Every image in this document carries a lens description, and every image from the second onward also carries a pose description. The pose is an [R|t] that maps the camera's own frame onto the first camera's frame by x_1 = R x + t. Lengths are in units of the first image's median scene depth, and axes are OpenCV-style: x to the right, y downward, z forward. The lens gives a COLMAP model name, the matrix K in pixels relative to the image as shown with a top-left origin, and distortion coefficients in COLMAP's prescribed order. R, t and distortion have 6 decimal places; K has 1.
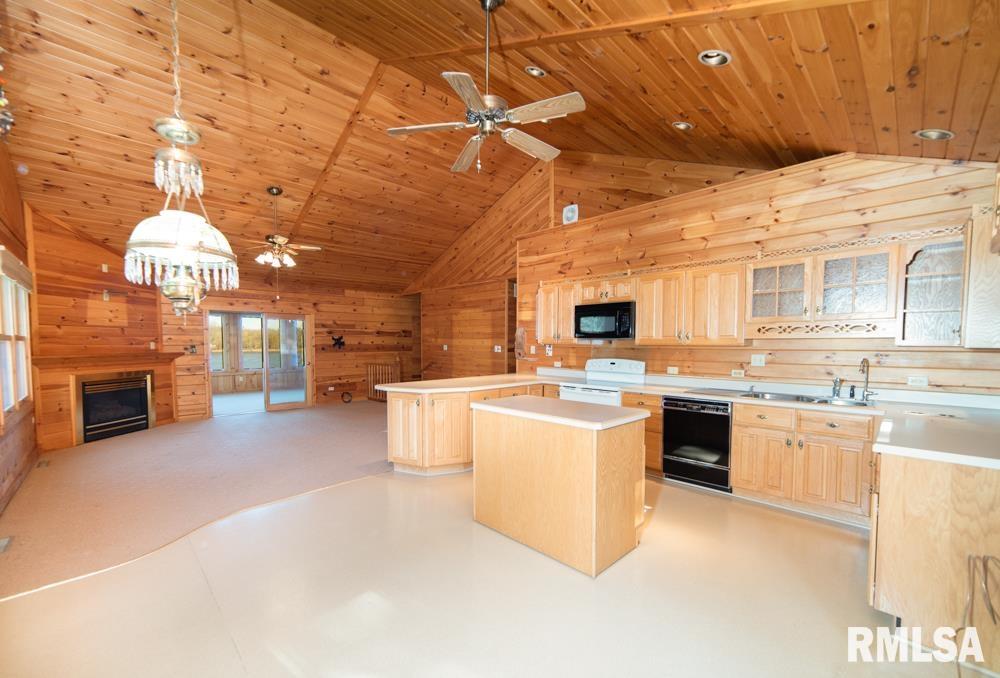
lens RADIAL K [[411.4, 0, 493.7], [0, 411.4, 364.4], [0, 0, 1]] dist [-0.000900, 0.000093]
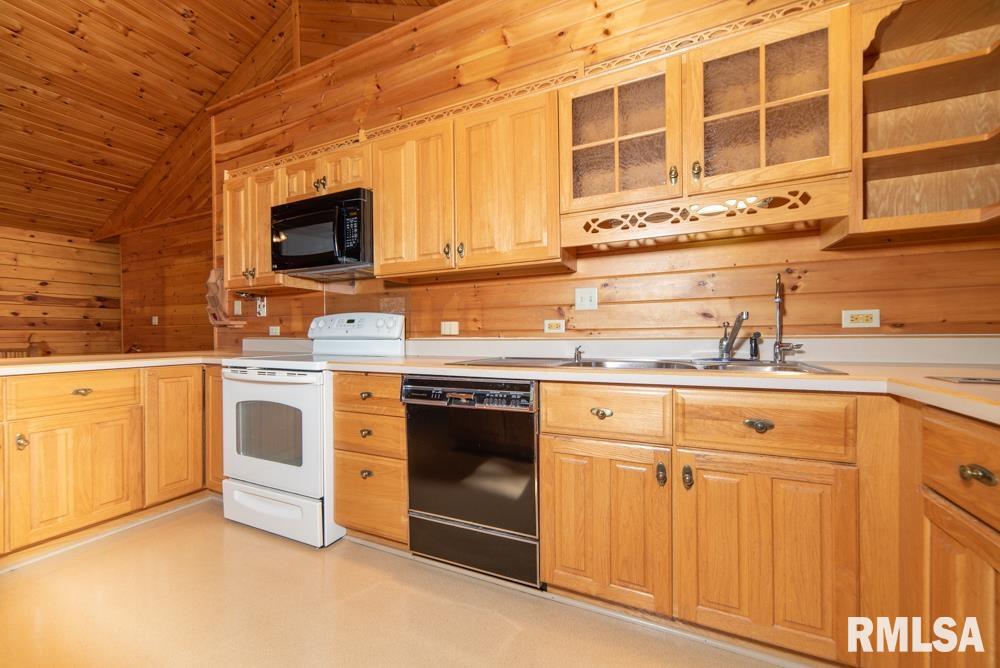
lens RADIAL K [[398.3, 0, 502.4], [0, 398.3, 338.8], [0, 0, 1]] dist [-0.000997, 0.000222]
pose [[0.933310, -0.012880, 0.358842, 0.230175], [0.028743, 0.998829, -0.038907, 0.036745], [-0.357920, 0.046626, 0.932587, 0.362964]]
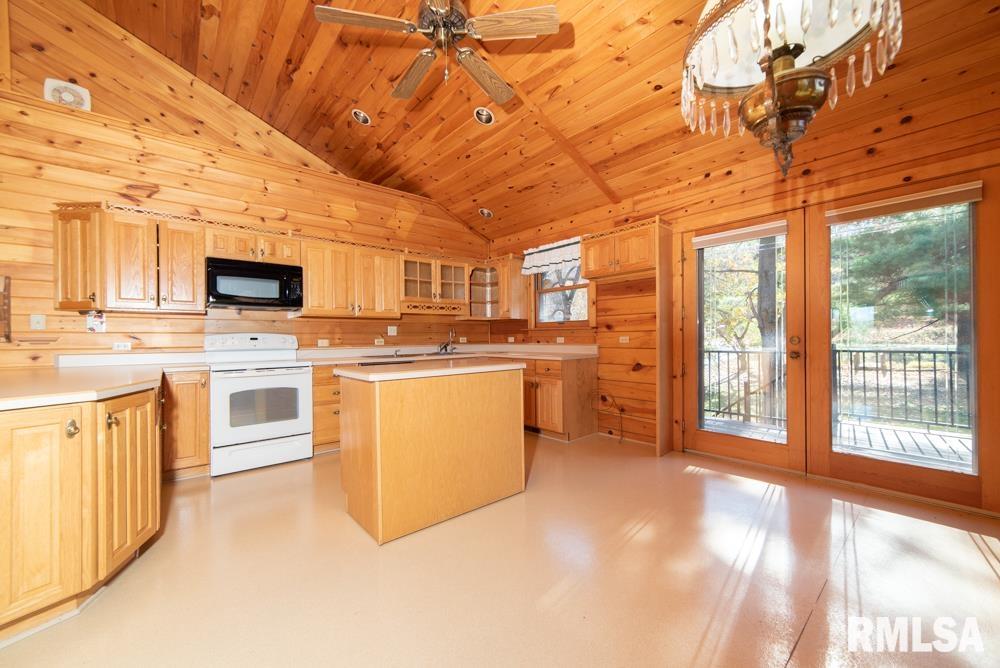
lens RADIAL K [[398.3, 0, 502.4], [0, 398.3, 338.8], [0, 0, 1]] dist [-0.000997, 0.000222]
pose [[0.038598, -0.003323, 0.999249, -0.375113], [0.065180, 0.997873, 0.000801, 0.023004], [-0.997127, 0.065101, 0.038732, 0.390442]]
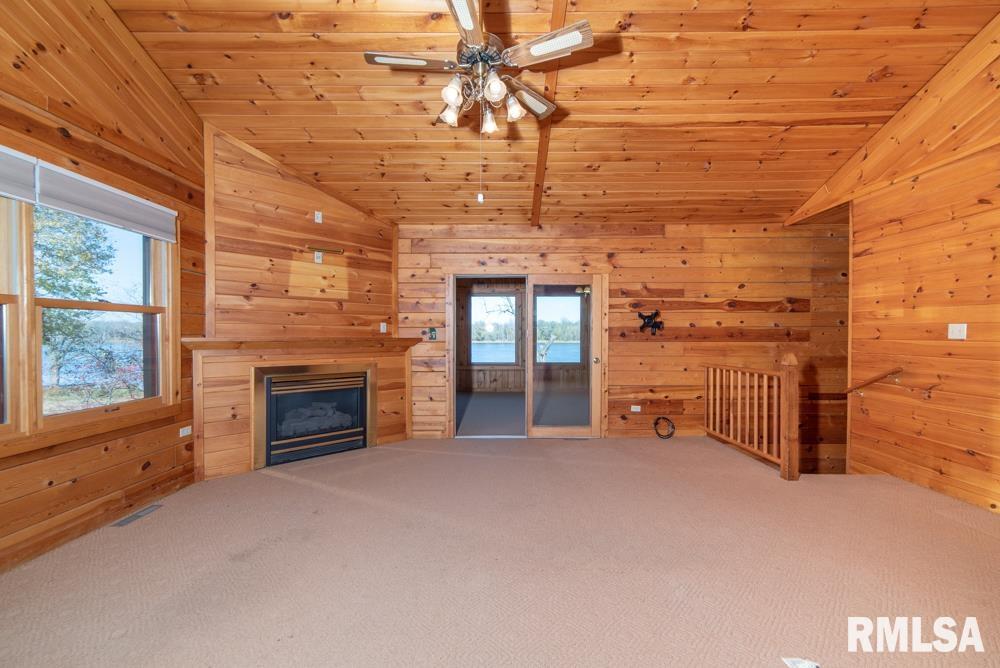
lens RADIAL K [[398.3, 0, 502.4], [0, 398.3, 338.8], [0, 0, 1]] dist [-0.000997, 0.000222]
pose [[0.726859, 0.007195, -0.686749, -0.240518], [-0.037933, 0.998839, -0.029685, -0.015717], [0.685738, 0.047627, 0.726288, 0.730291]]
